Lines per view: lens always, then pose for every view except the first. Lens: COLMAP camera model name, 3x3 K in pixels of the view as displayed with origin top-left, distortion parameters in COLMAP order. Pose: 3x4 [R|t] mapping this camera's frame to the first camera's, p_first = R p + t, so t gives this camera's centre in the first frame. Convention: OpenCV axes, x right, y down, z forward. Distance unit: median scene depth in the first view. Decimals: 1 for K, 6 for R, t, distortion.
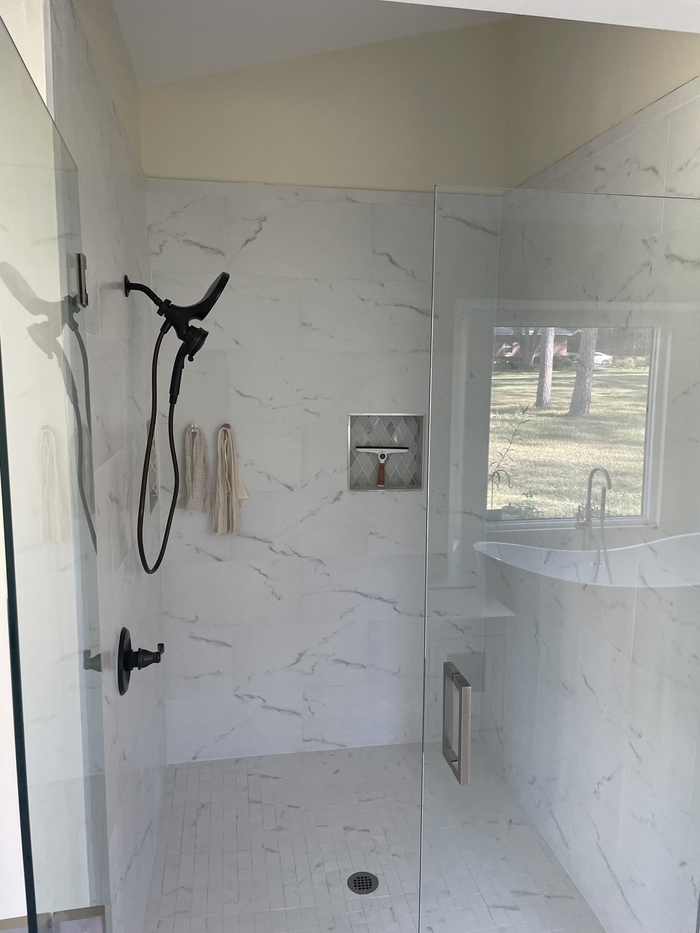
lens RADIAL K [[704.2, 0, 350.6], [0, 704.2, 463.9], [0, 0, 1]] dist [0.002387, -0.004871]
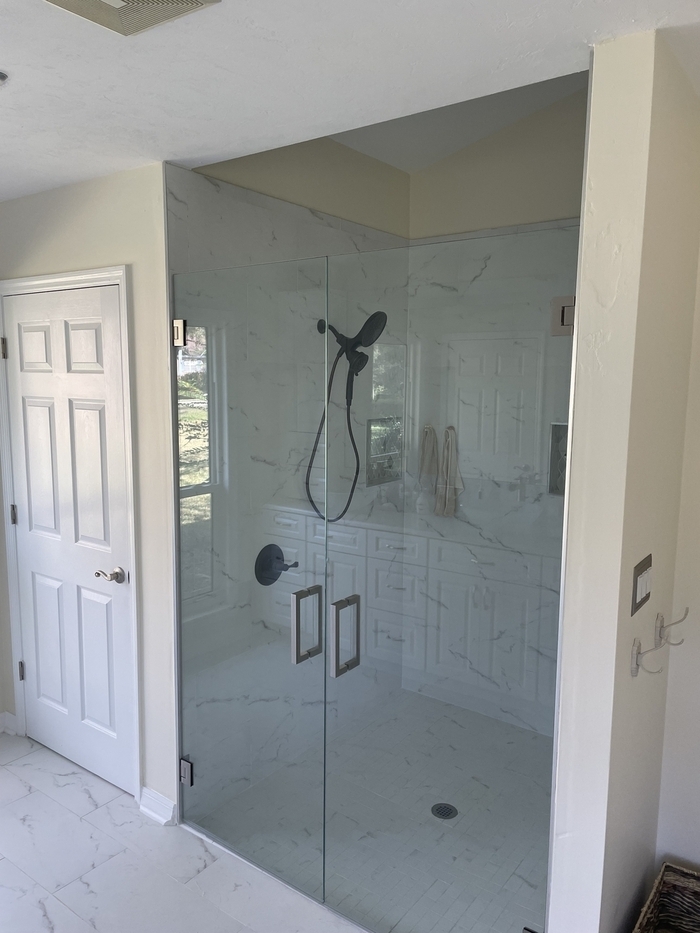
lens RADIAL K [[704.2, 0, 351.0], [0, 704.2, 469.4], [0, 0, 1]] dist [0.002387, -0.004871]
pose [[0.659155, 0.087693, -0.746876, 0.650362], [-0.102971, 0.994348, 0.025873, 0.004009], [0.744924, 0.059852, 0.664460, 0.049659]]
